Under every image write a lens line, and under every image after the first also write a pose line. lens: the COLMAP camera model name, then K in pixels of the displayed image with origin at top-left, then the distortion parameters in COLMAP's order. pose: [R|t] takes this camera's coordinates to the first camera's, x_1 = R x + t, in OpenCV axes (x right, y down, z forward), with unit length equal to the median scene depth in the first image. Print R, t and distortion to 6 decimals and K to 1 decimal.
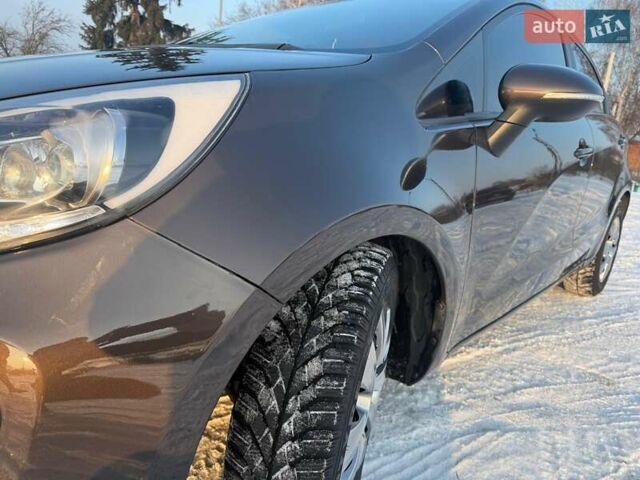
lens RADIAL K [[470.0, 0, 320.0], [0, 470.0, 240.0], [0, 0, 1]] dist [-0.008496, -0.000124]
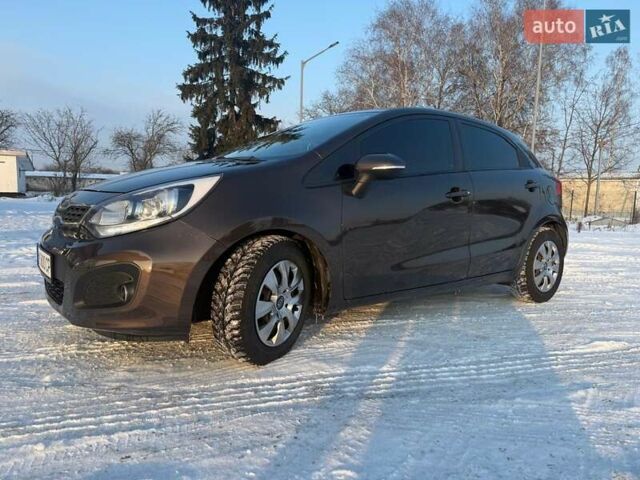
lens RADIAL K [[449.8, 0, 318.3], [0, 449.8, 242.9], [0, 0, 1]] dist [0.065722, -0.093059]
pose [[0.980755, -0.051710, -0.188273, 0.246229], [0.025399, 0.989887, -0.139567, 0.124114], [0.193586, 0.132099, 0.972149, -0.402718]]
